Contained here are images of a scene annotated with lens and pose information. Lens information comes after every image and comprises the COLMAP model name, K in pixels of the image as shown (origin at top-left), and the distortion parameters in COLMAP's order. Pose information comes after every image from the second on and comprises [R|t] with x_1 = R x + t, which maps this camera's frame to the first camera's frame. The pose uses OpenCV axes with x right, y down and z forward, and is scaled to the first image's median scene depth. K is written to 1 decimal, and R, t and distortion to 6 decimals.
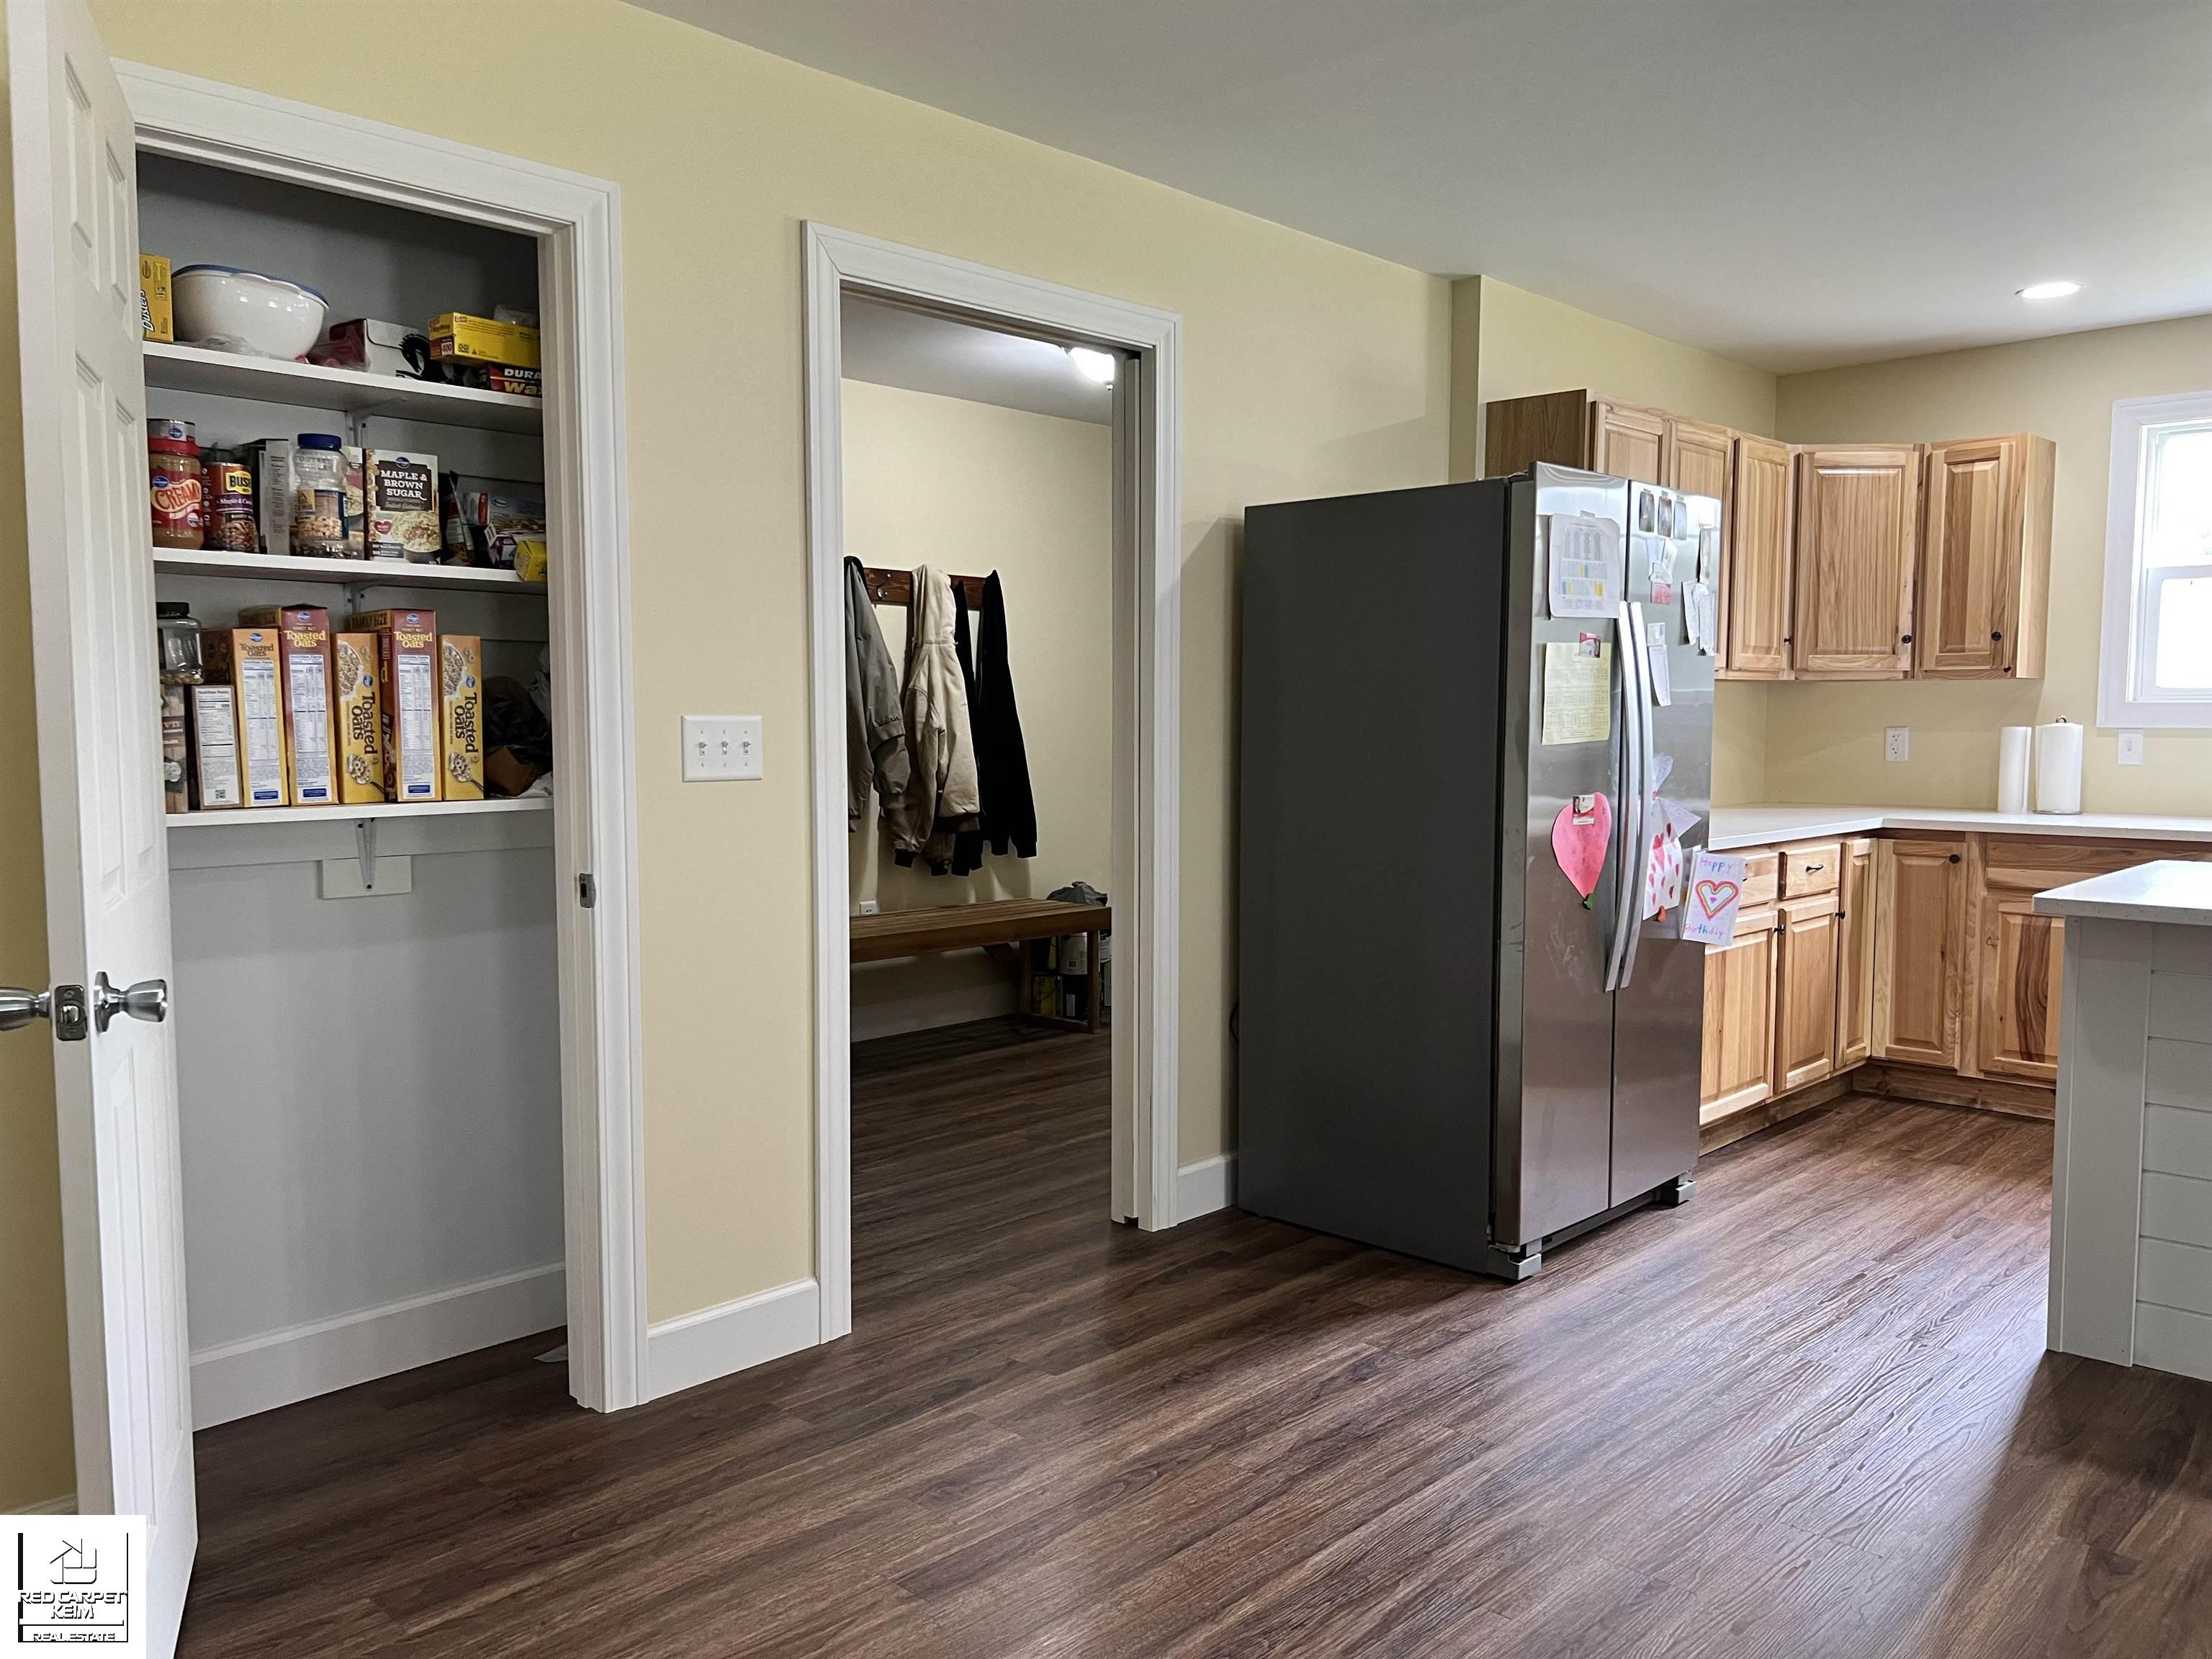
lens RADIAL K [[1668.6, 0, 1105.6], [0, 1668.6, 849.7], [0, 0, 1]] dist [0.052581, -0.062645]
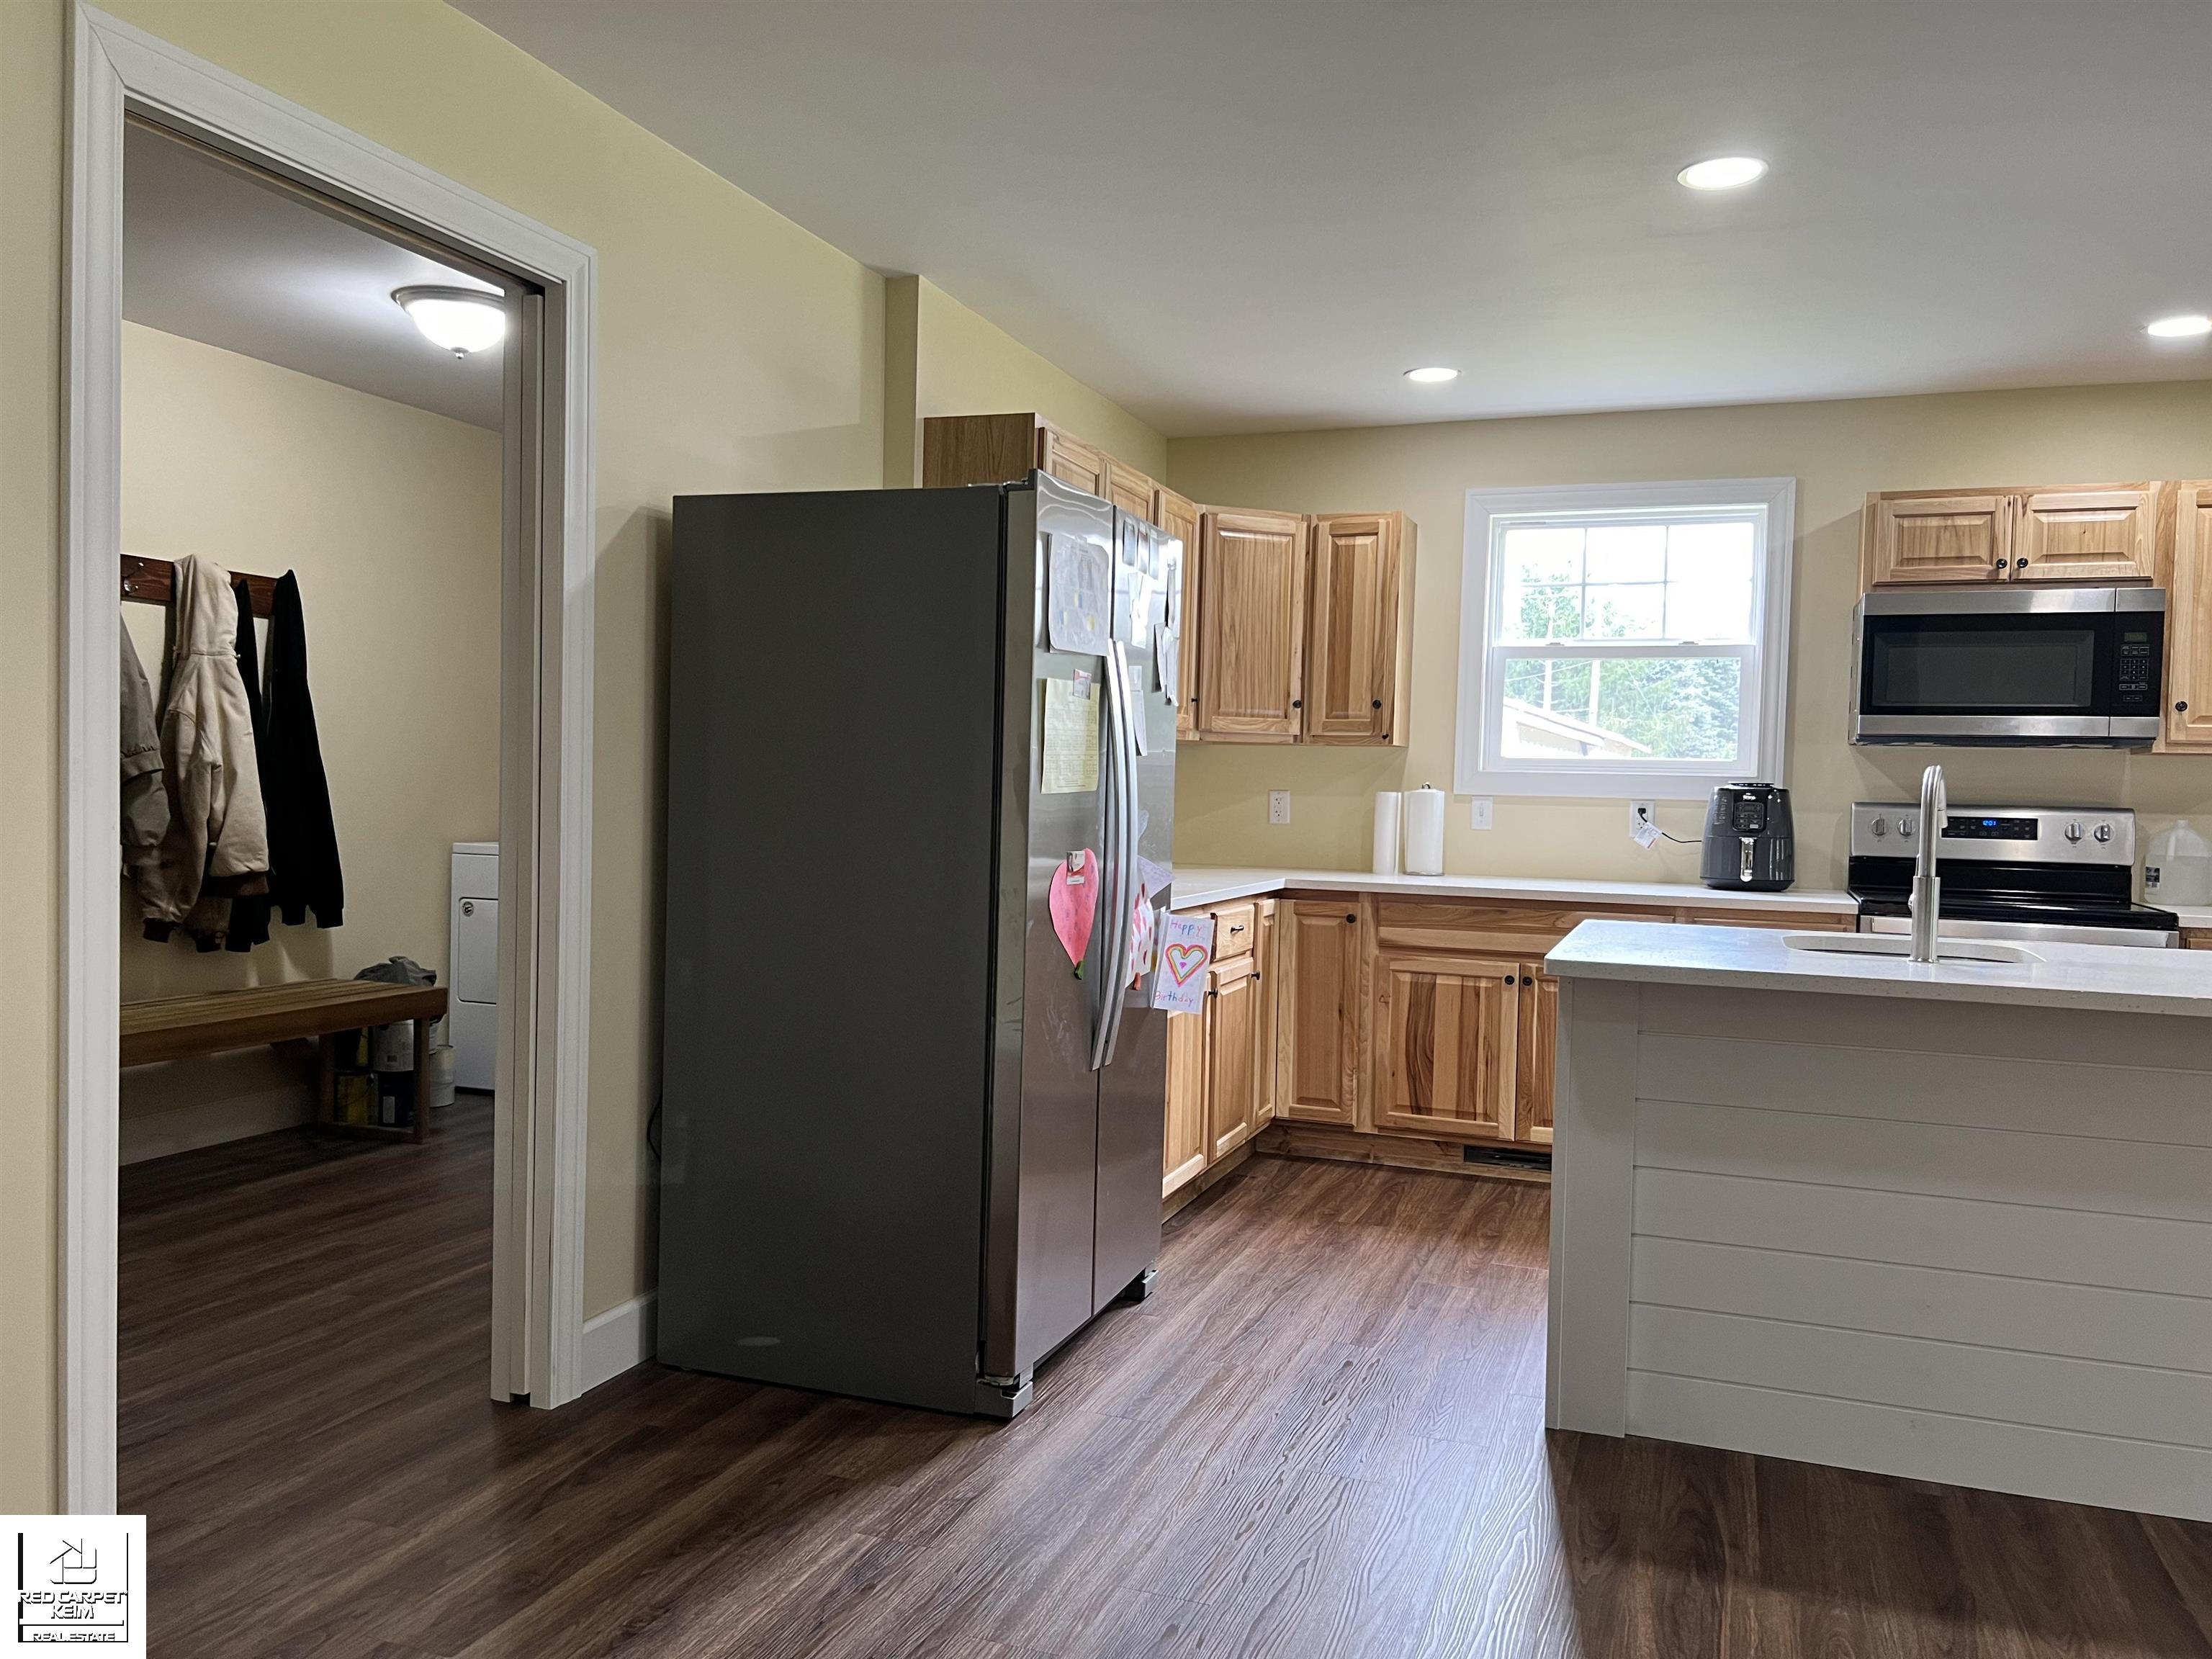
lens RADIAL K [[1668.6, 0, 1101.1], [0, 1668.6, 846.9], [0, 0, 1]] dist [0.052581, -0.062645]
pose [[0.915598, 0.008543, 0.402005, -0.043310], [0.007383, 0.999249, -0.038051, -0.000820], [-0.402028, 0.037808, 0.914846, 0.139339]]
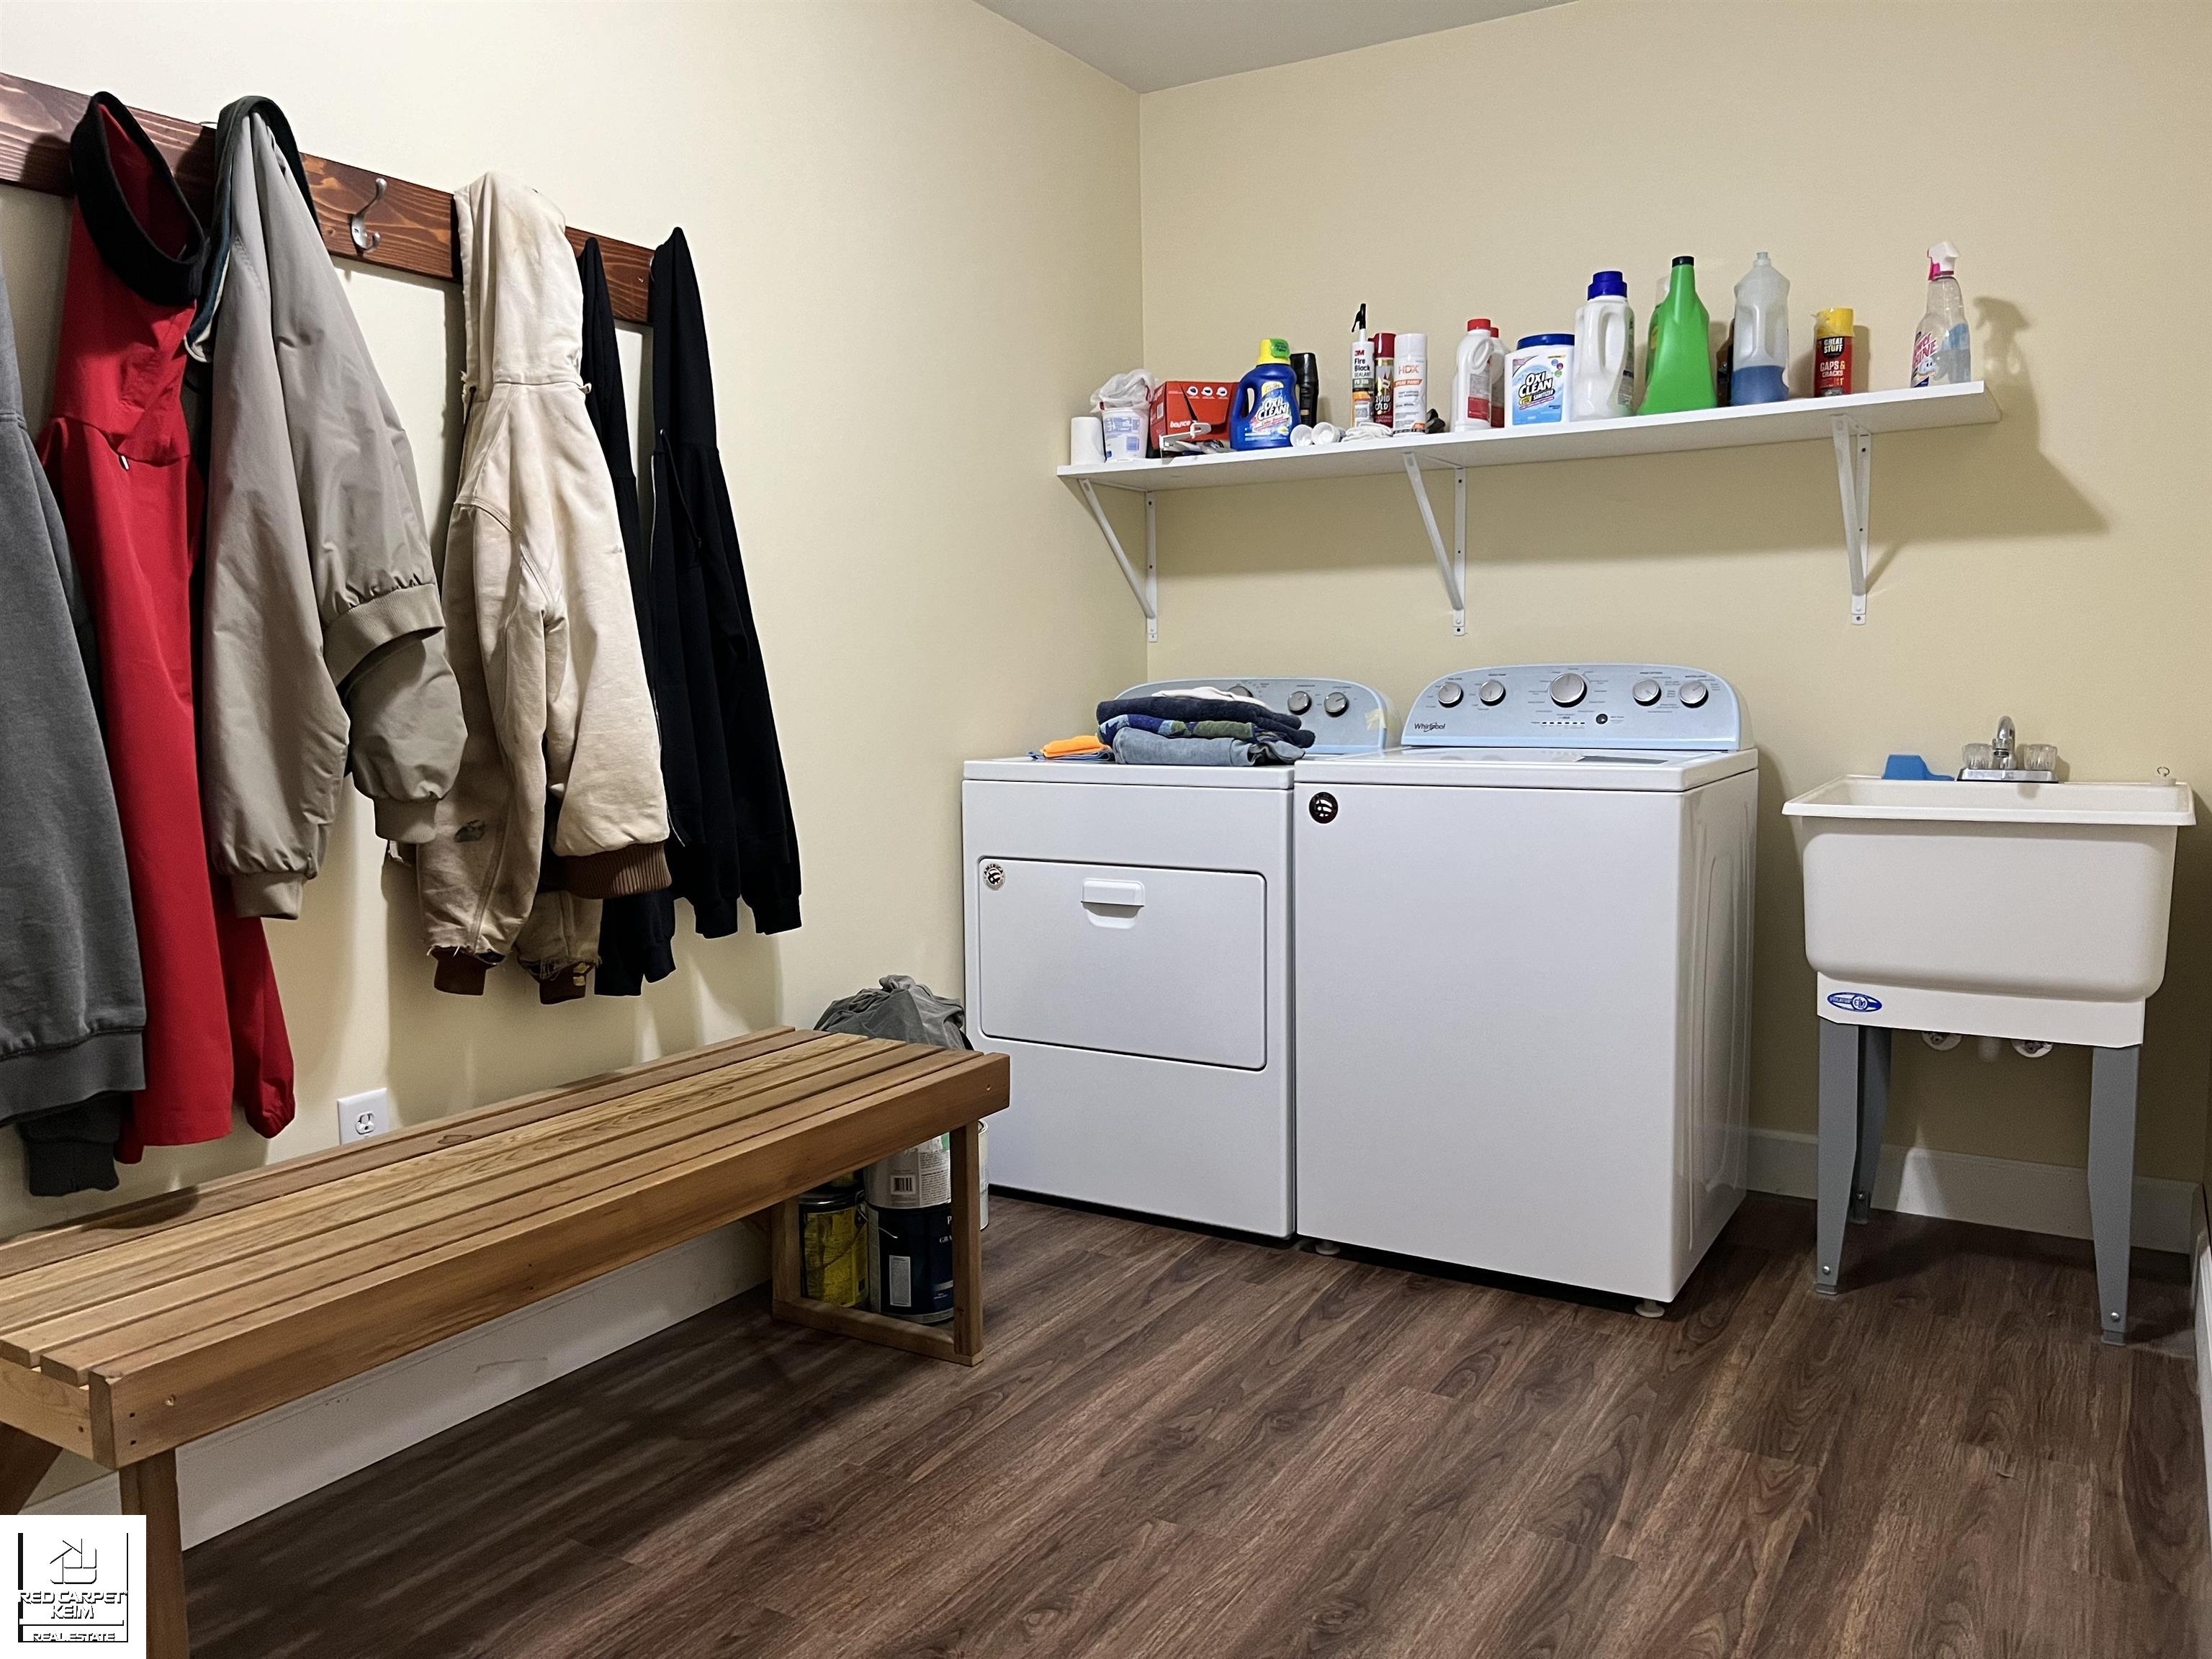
lens RADIAL K [[1668.6, 0, 1086.2], [0, 1668.6, 833.3], [0, 0, 1]] dist [0.052581, -0.062645]
pose [[0.978430, -0.034032, 0.203755, -0.073737], [0.030462, 0.999323, 0.020632, -0.035139], [-0.204319, -0.013981, 0.978804, 0.746760]]
